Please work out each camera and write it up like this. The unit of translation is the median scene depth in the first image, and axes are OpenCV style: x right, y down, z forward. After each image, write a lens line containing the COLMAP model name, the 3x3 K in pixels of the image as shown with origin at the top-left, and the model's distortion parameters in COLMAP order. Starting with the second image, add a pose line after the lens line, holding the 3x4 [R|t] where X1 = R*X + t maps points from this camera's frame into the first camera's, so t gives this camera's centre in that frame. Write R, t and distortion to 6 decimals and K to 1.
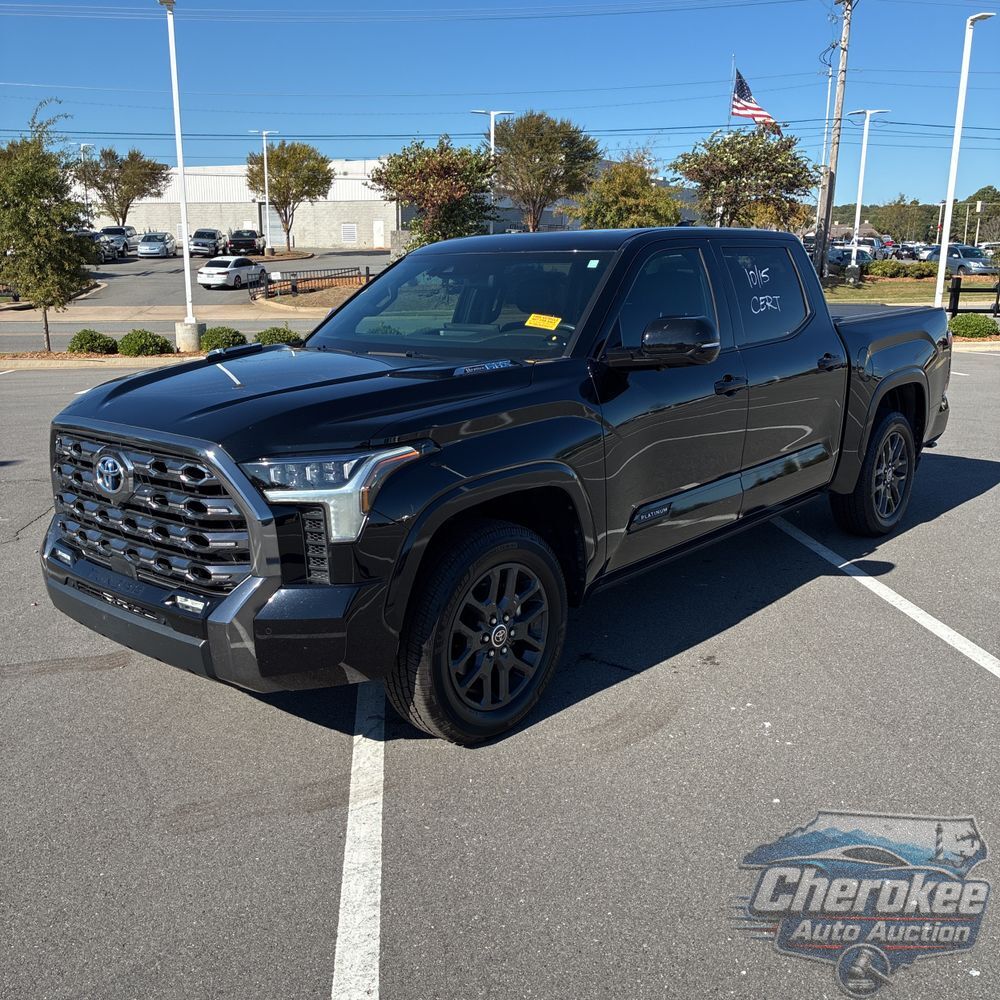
lens RADIAL K [[1002.3, 0, 513.3], [0, 1002.3, 495.6], [0, 0, 1]] dist [0.016873, 0.002035]
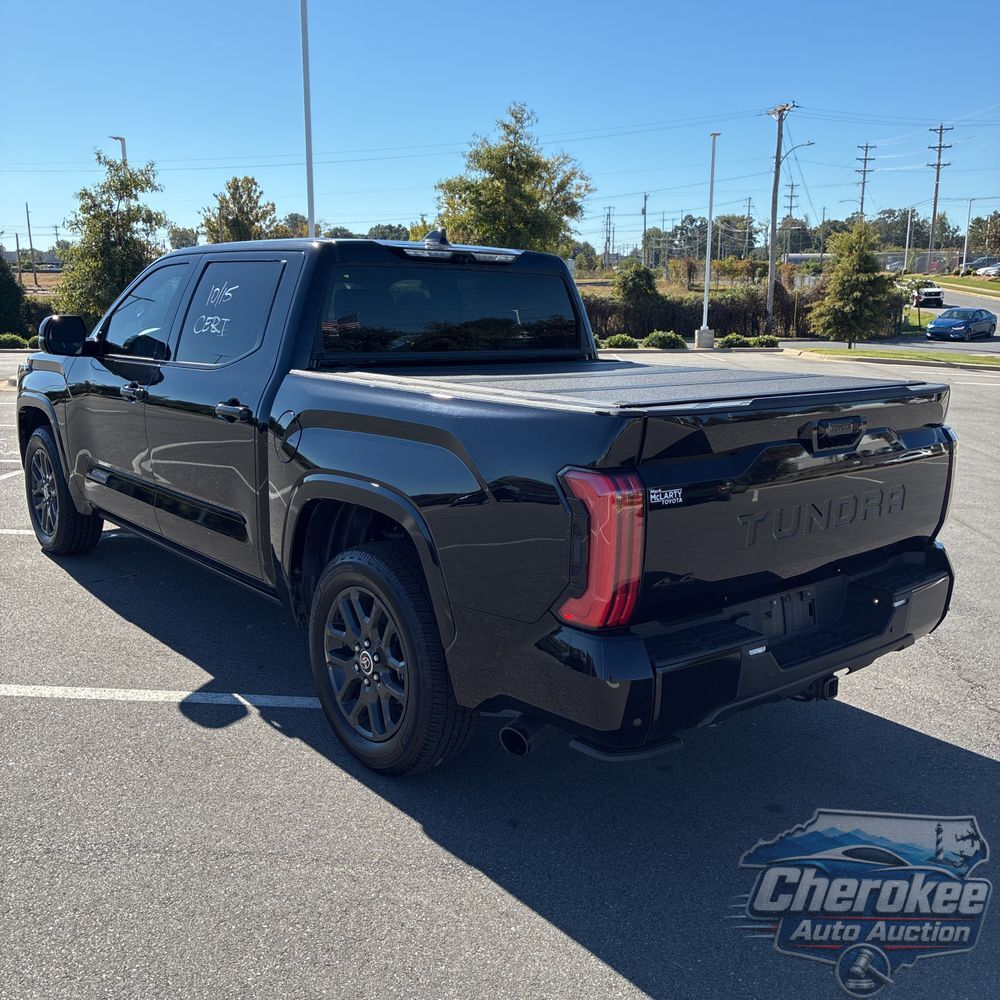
lens RADIAL K [[1008.4, 0, 503.9], [0, 1008.4, 495.8], [0, 0, 1]] dist [0.009802, 0.015404]
pose [[-0.153209, 0.201501, -0.967432, 0.098871], [-0.240845, 0.941855, 0.234315, -0.028768], [0.958395, 0.268900, -0.095770, 0.123486]]
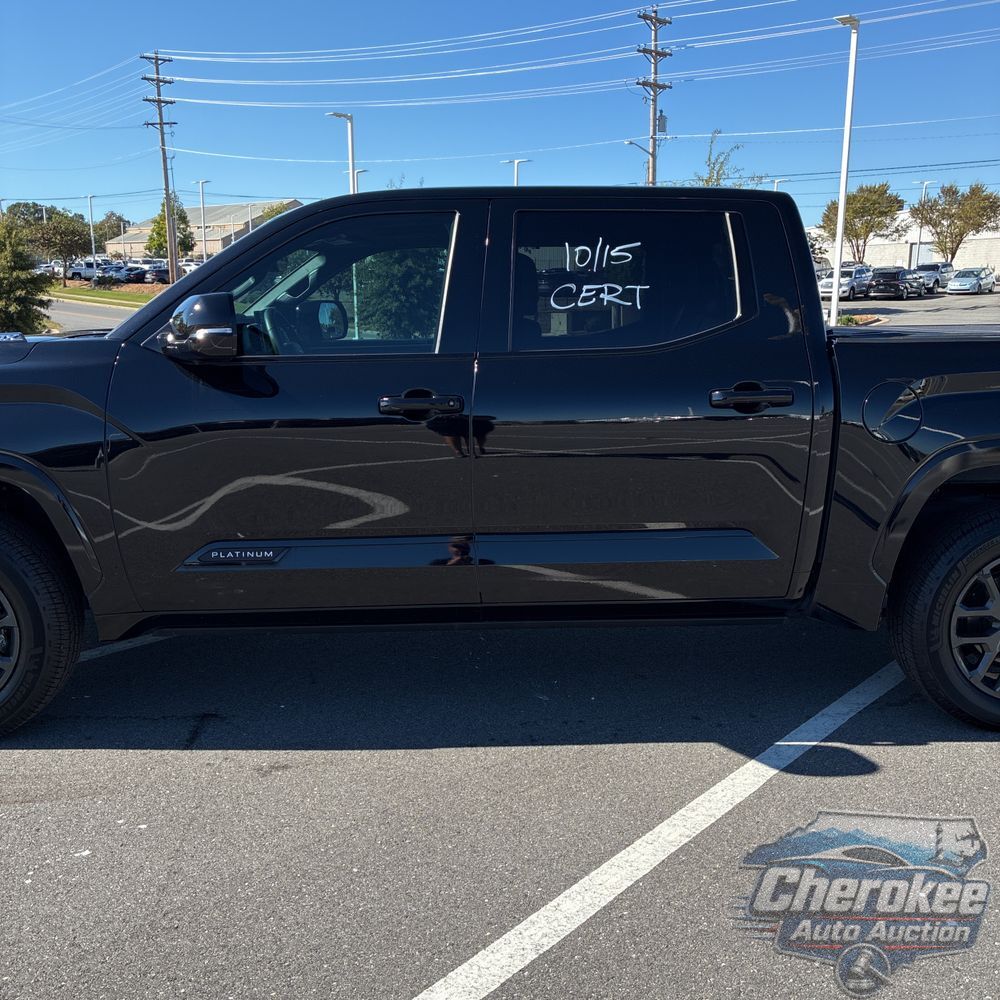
lens RADIAL K [[1003.6, 0, 500.0], [0, 1003.6, 500.0], [0, 0, 1]] dist [0.023189, -0.007943]
pose [[0.683922, 0.147850, -0.714416, 0.062534], [-0.172490, 0.984256, 0.038566, -0.006640], [0.708870, 0.096854, 0.698657, 0.045722]]
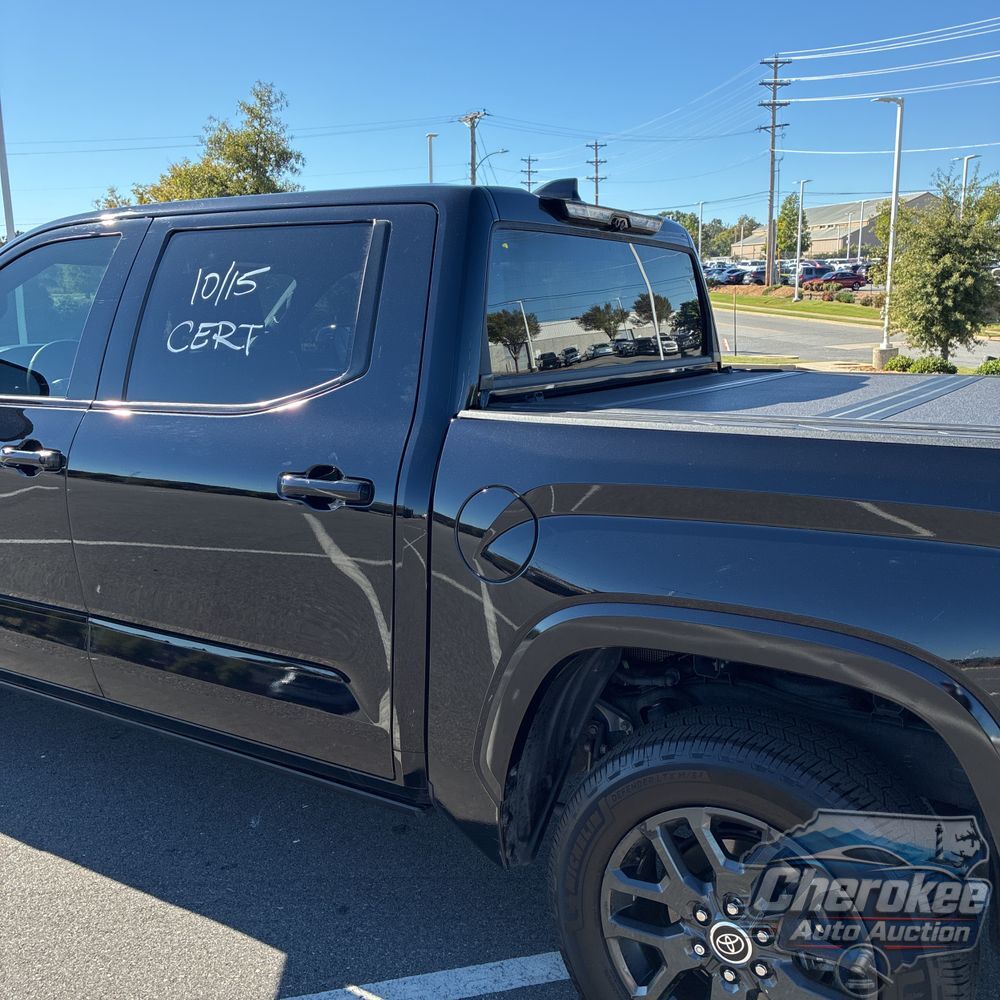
lens RADIAL K [[1008.4, 0, 503.9], [0, 1008.4, 495.8], [0, 0, 1]] dist [0.009802, 0.015404]
pose [[0.163044, 0.192863, -0.967585, 0.070602], [-0.226922, 0.961746, 0.153462, -0.020307], [0.960168, 0.194545, 0.200572, 0.094966]]
